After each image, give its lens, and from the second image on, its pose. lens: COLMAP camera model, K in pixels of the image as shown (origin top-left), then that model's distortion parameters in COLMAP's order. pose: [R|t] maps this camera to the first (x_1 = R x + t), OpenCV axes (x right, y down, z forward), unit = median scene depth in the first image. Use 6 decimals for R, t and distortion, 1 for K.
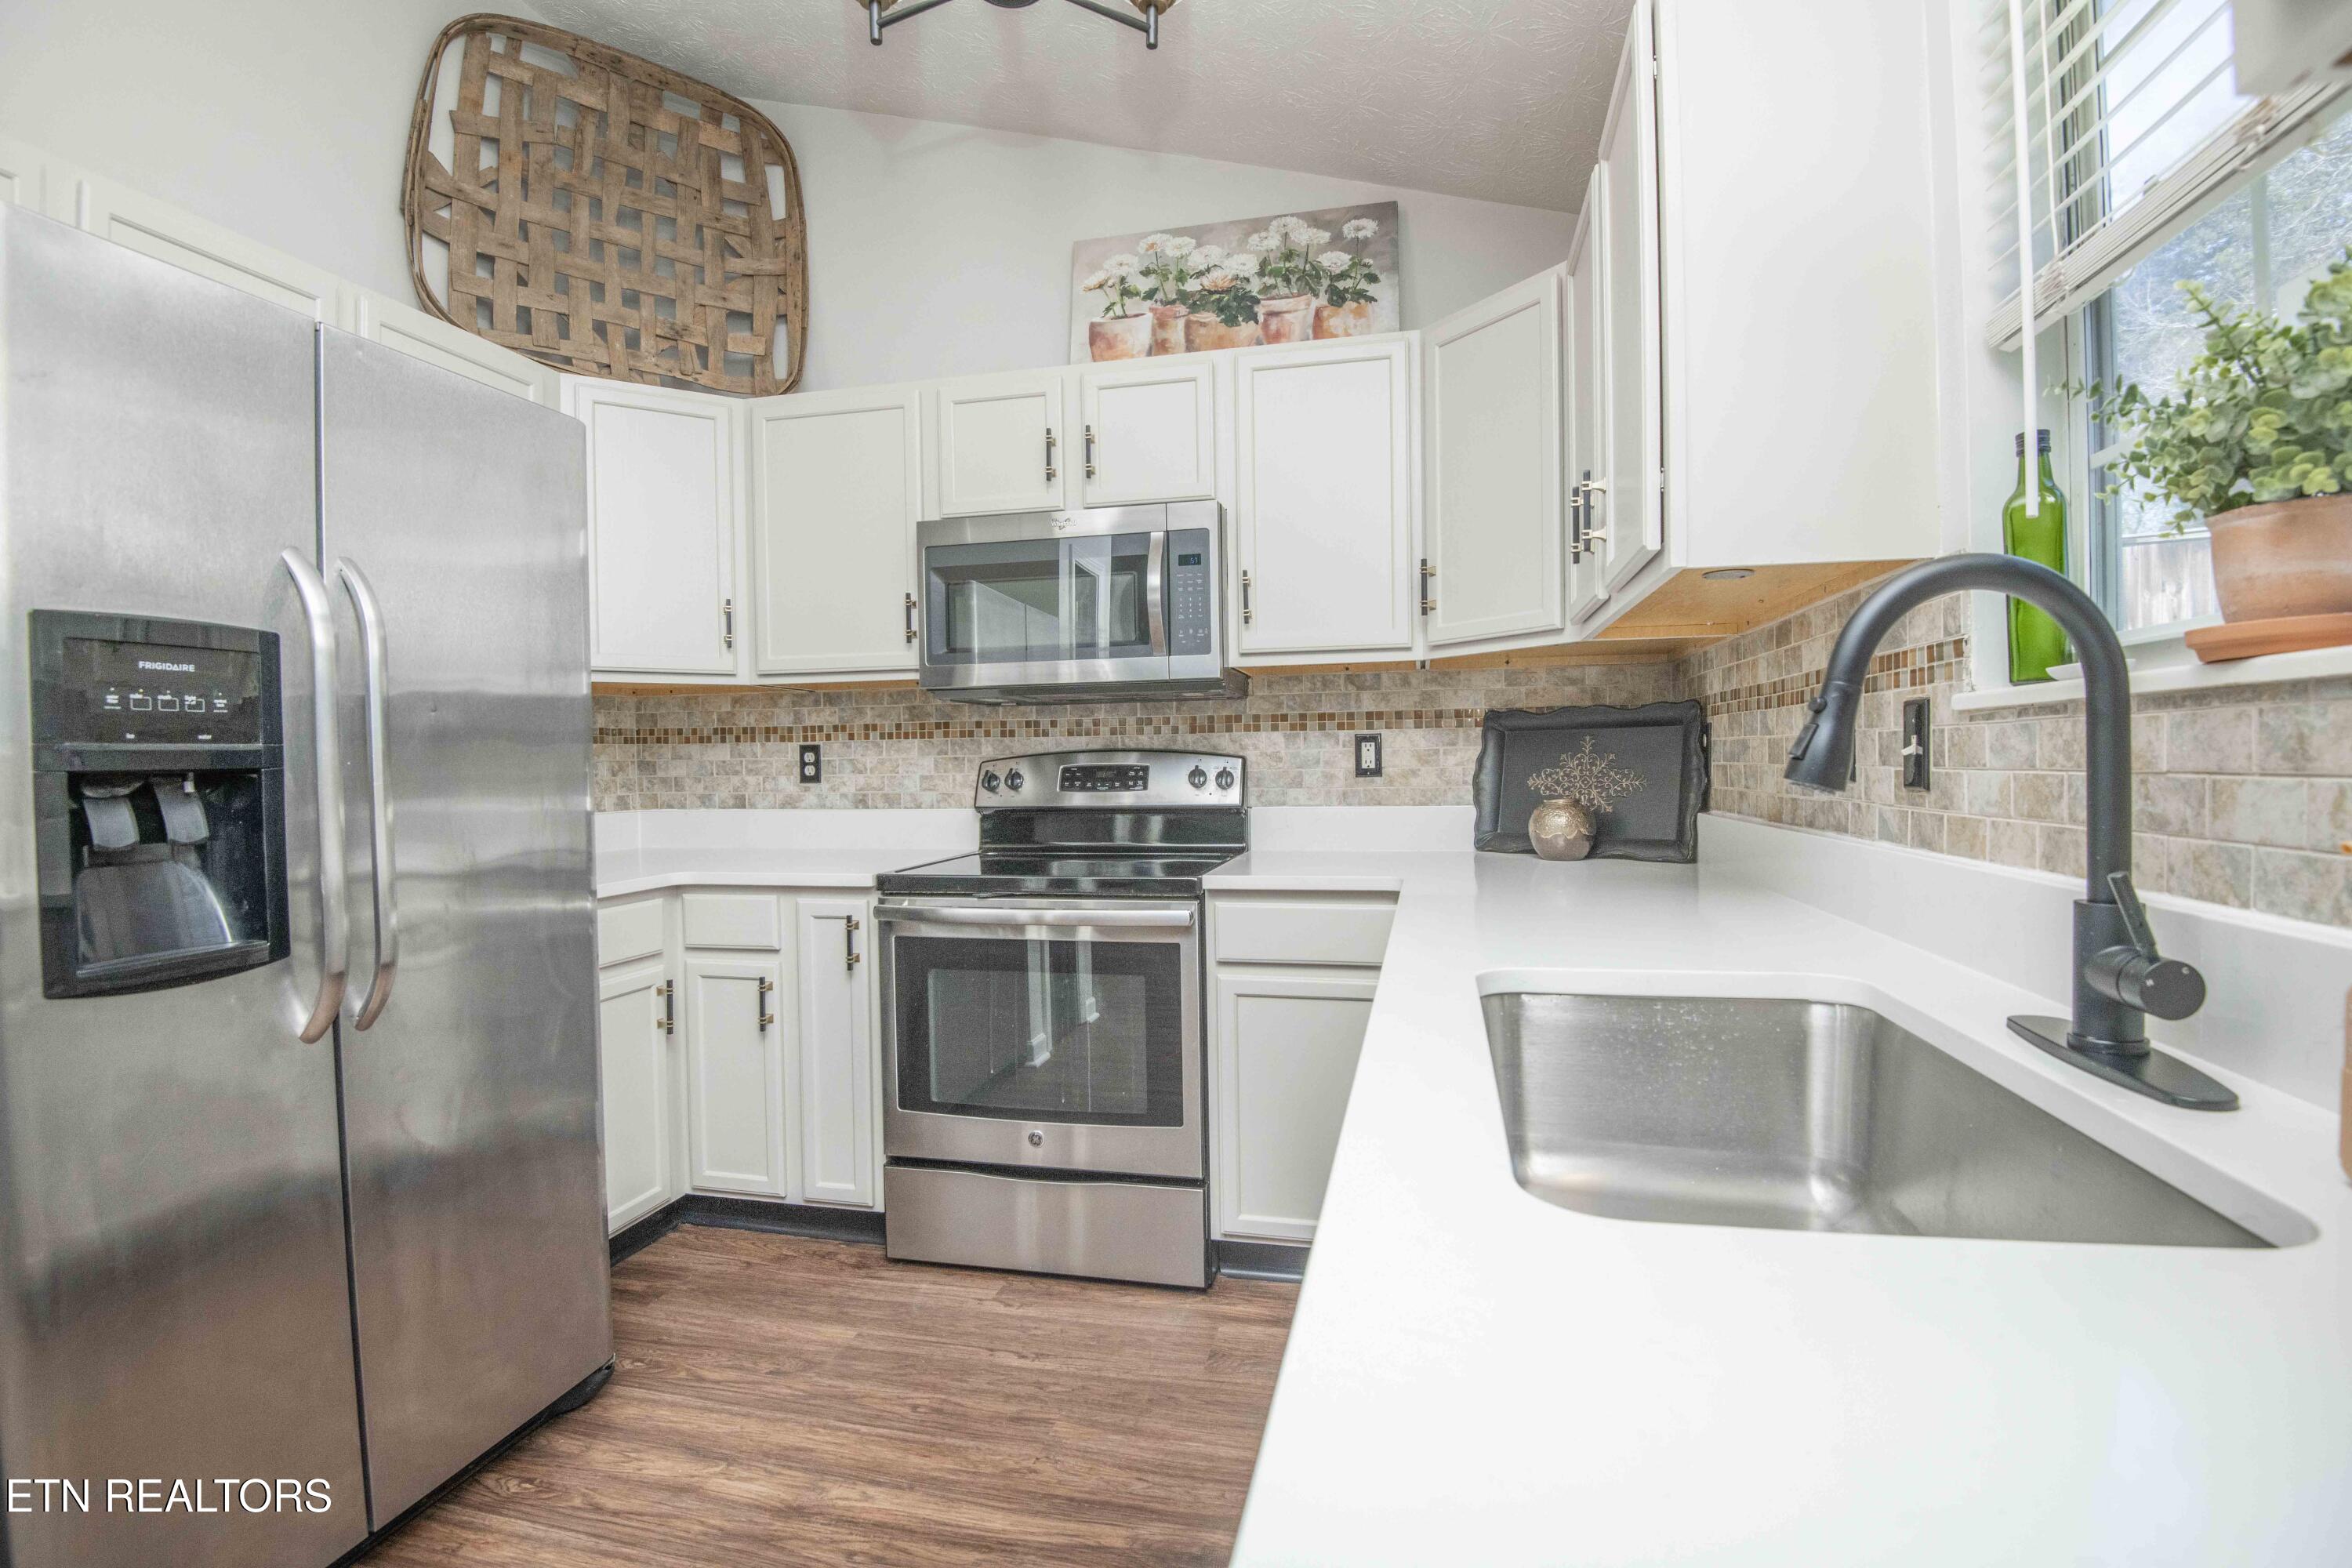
lens RADIAL K [[1084.4, 0, 1184.7], [0, 1084.4, 782.9], [0, 0, 1]] dist [-0.004650, -0.024716]
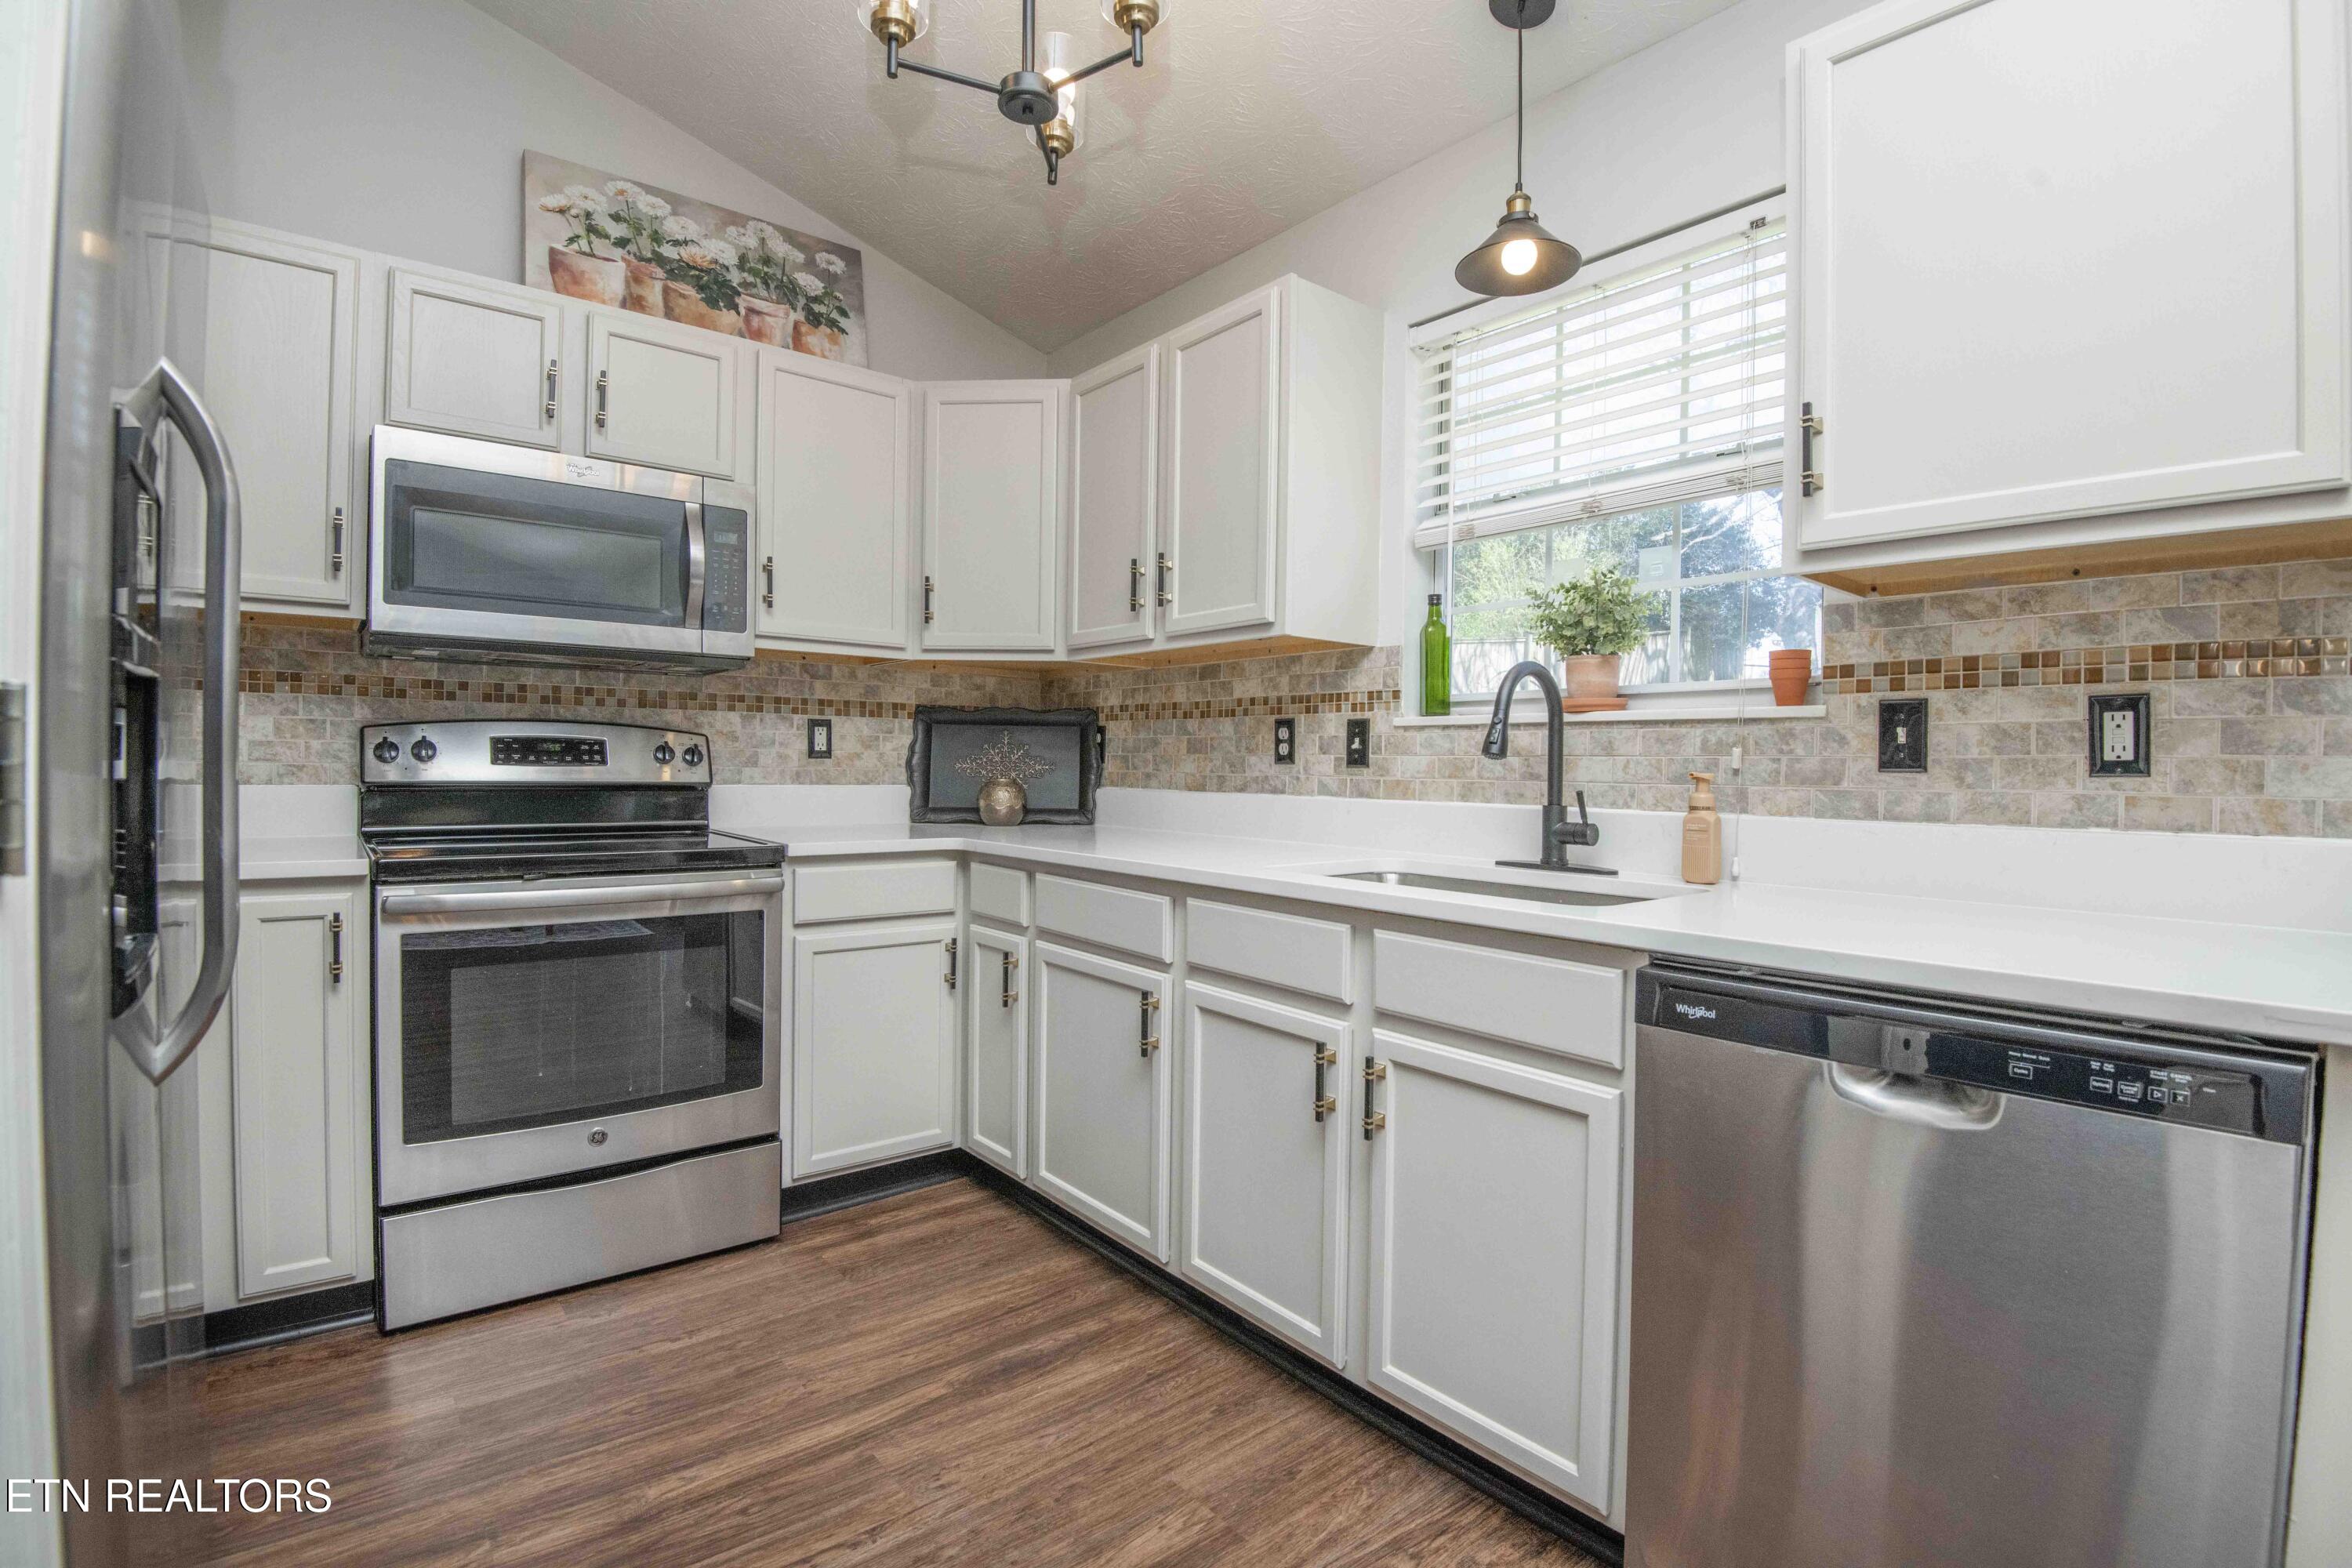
lens RADIAL K [[1083.2, 0, 1182.3], [0, 1083.2, 779.5], [0, 0, 1]] dist [-0.004353, -0.023402]
pose [[0.617419, 0.014329, 0.786504, -0.477201], [-0.009592, 0.999897, -0.010687, 0.024845], [-0.786576, -0.000946, 0.617493, 0.033968]]
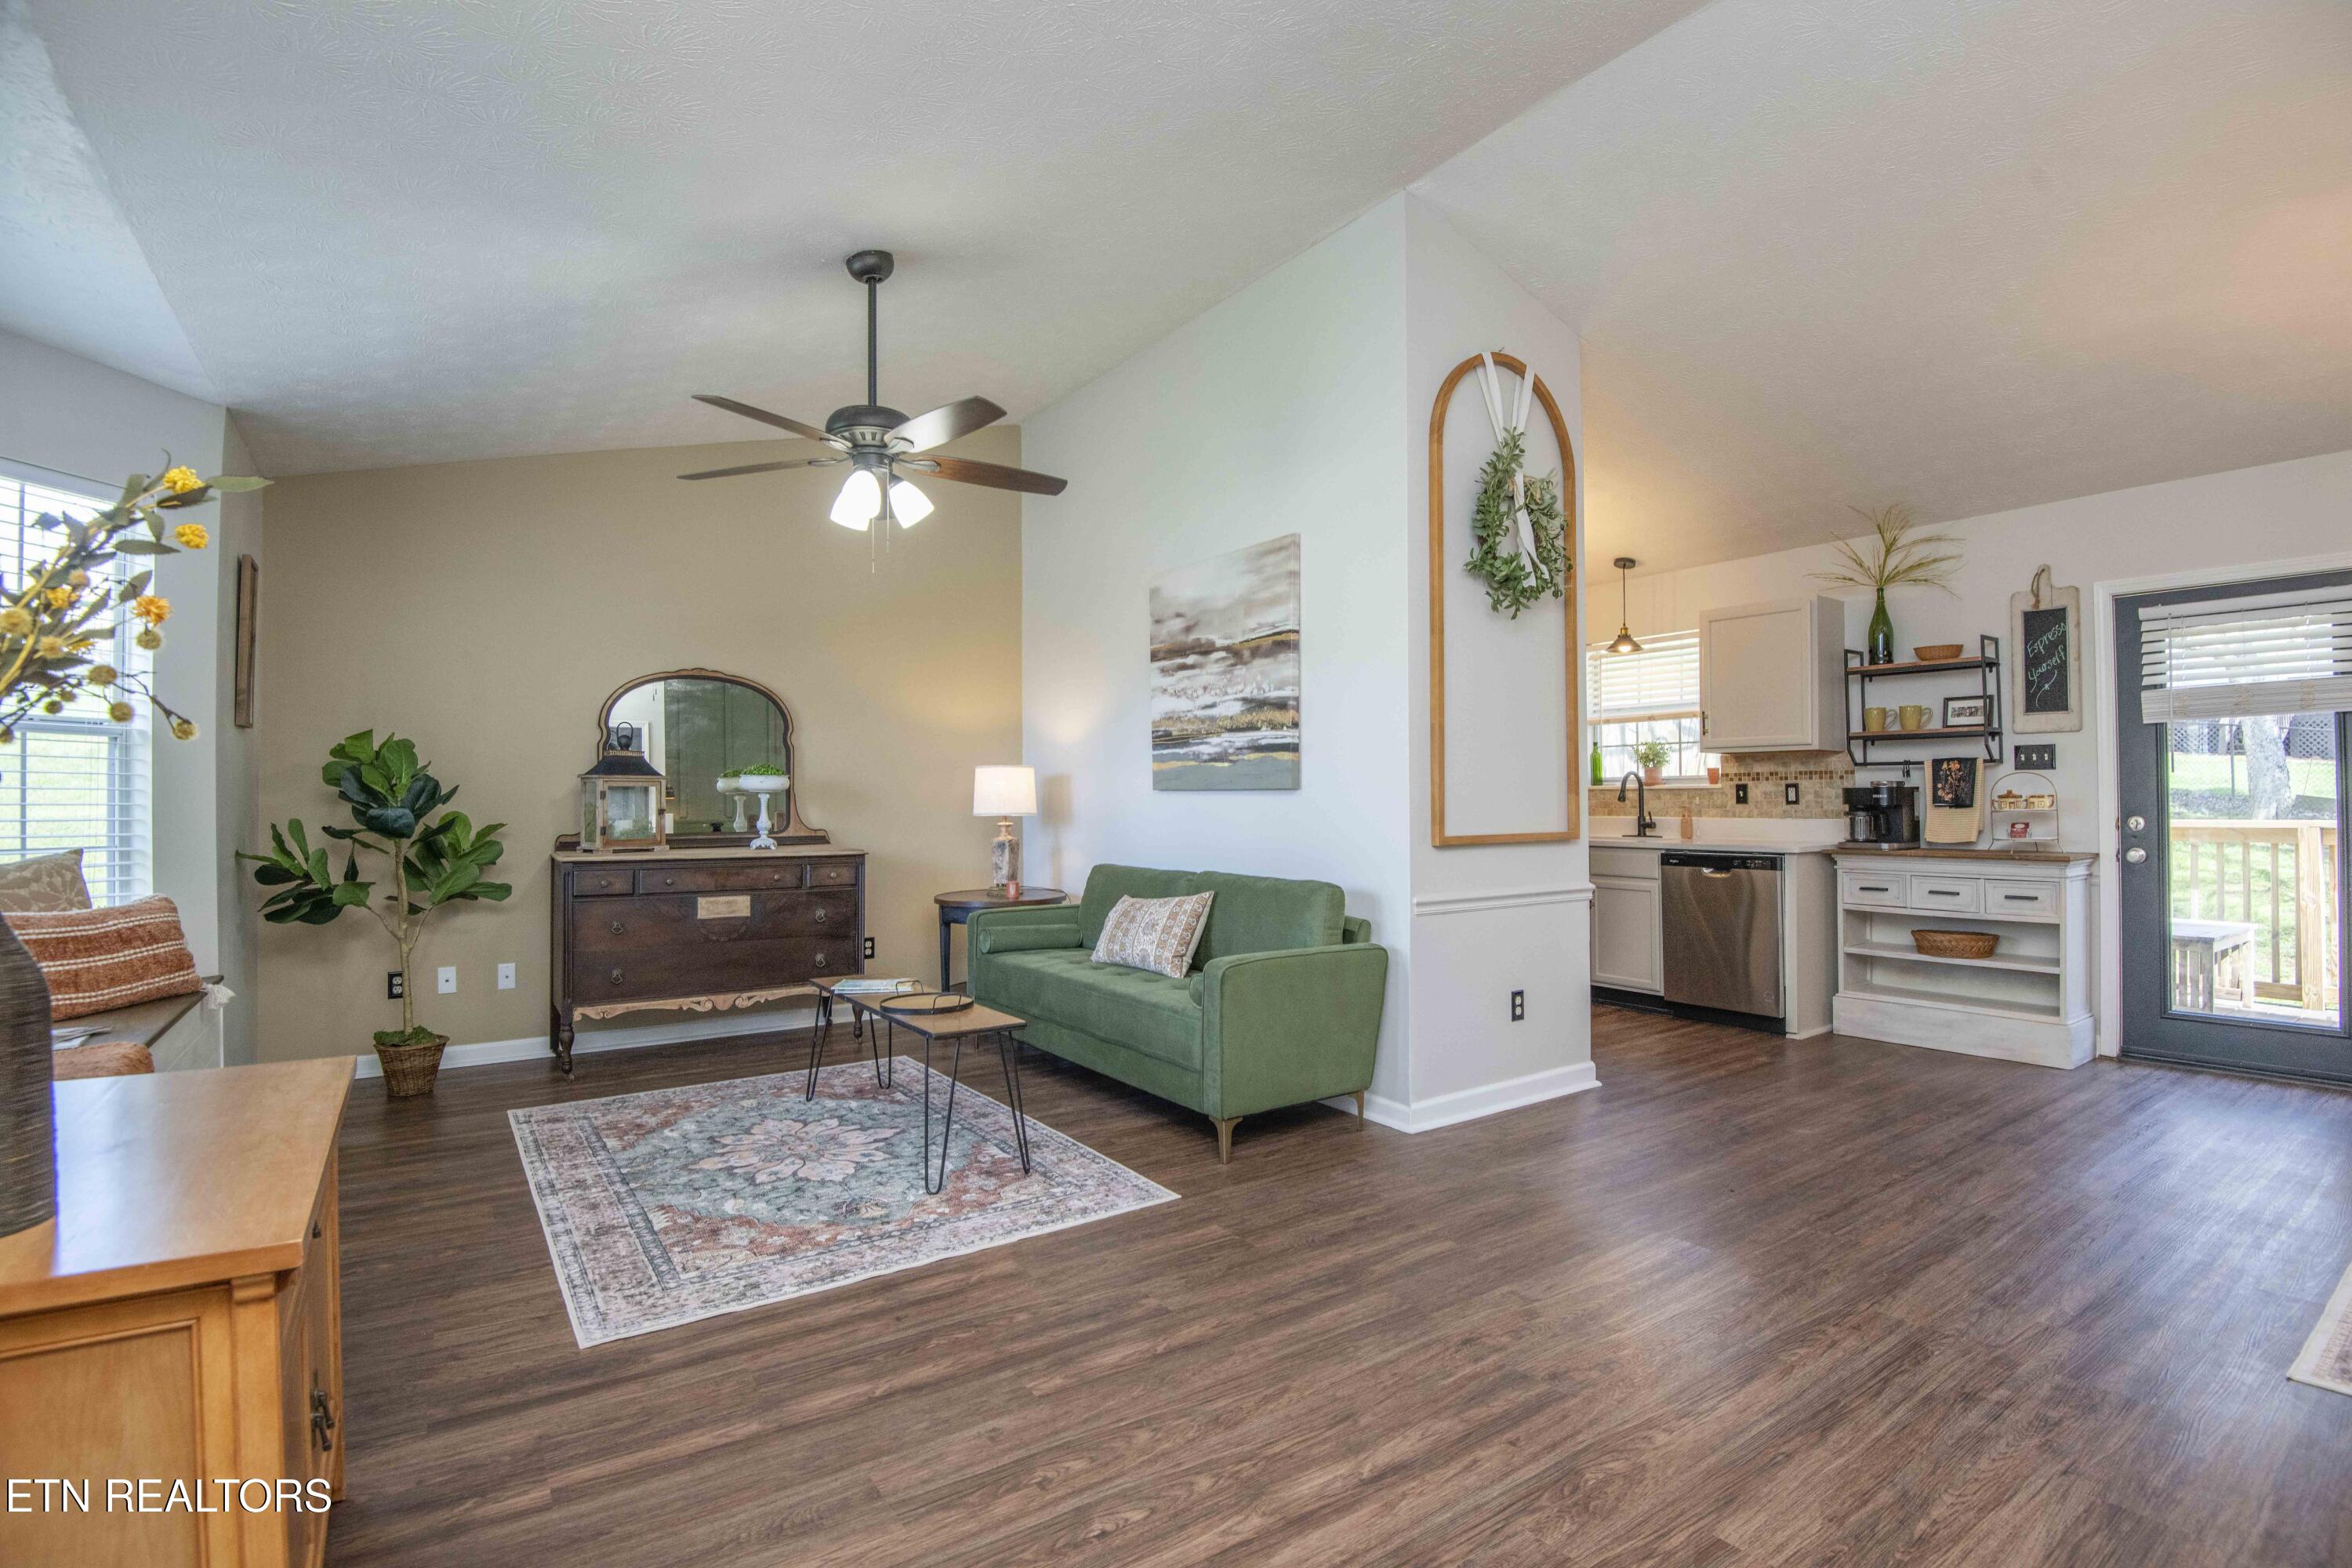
lens RADIAL K [[1086.0, 0, 1176.3], [0, 1086.0, 778.2], [0, 0, 1]] dist [-0.000835, -0.027882]
pose [[0.681551, 0.024867, 0.731348, -2.065121], [0.009096, 0.999057, -0.042446, 0.039466], [-0.731714, 0.035581, 0.680682, -0.545543]]
